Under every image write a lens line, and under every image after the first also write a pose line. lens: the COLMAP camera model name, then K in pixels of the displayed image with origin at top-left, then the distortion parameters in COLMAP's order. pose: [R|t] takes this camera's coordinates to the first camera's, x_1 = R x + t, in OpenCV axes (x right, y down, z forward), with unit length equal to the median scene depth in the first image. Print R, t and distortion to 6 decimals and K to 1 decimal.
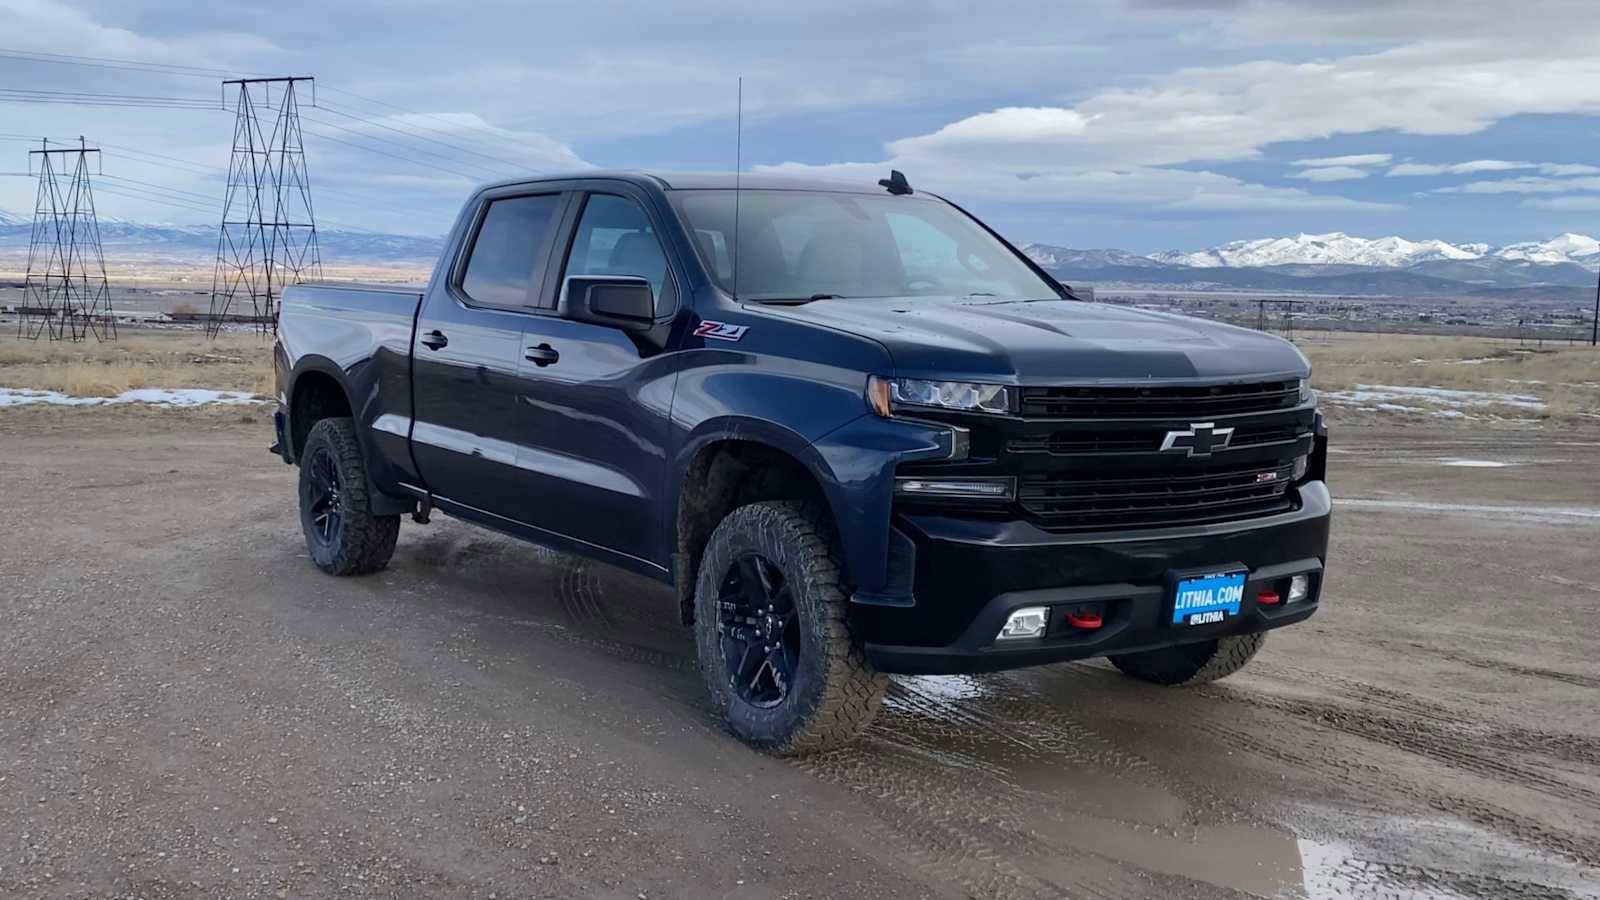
lens RADIAL K [[1939.2, 0, 701.0], [0, 1939.2, 473.9], [0, 0, 1]] dist [0.162821, -0.523785]
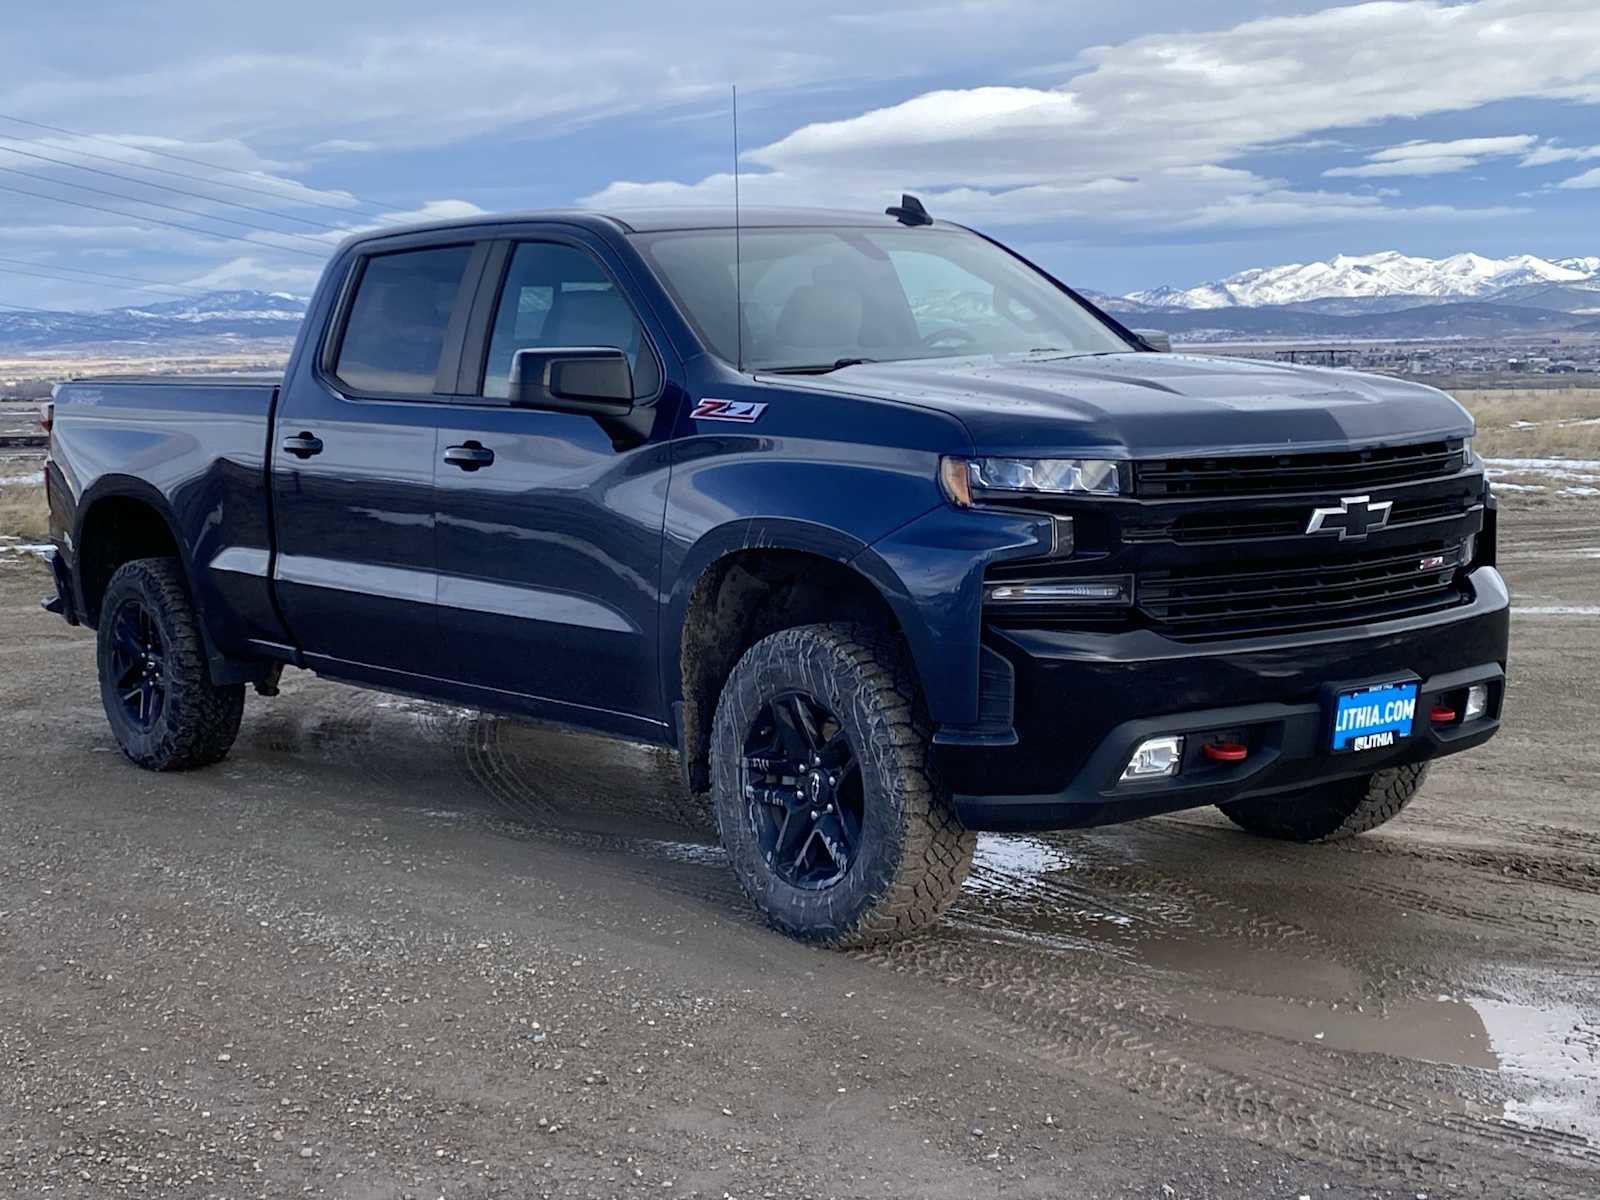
lens RADIAL K [[2824.7, 0, 641.8], [0, 2824.7, 601.2], [0, 0, 1]] dist [0.151788, -0.304034]
pose [[0.997112, -0.049854, 0.057289, -0.093095], [0.050584, 0.998655, -0.011370, 0.013656], [-0.056645, 0.014235, 0.998293, -0.128165]]
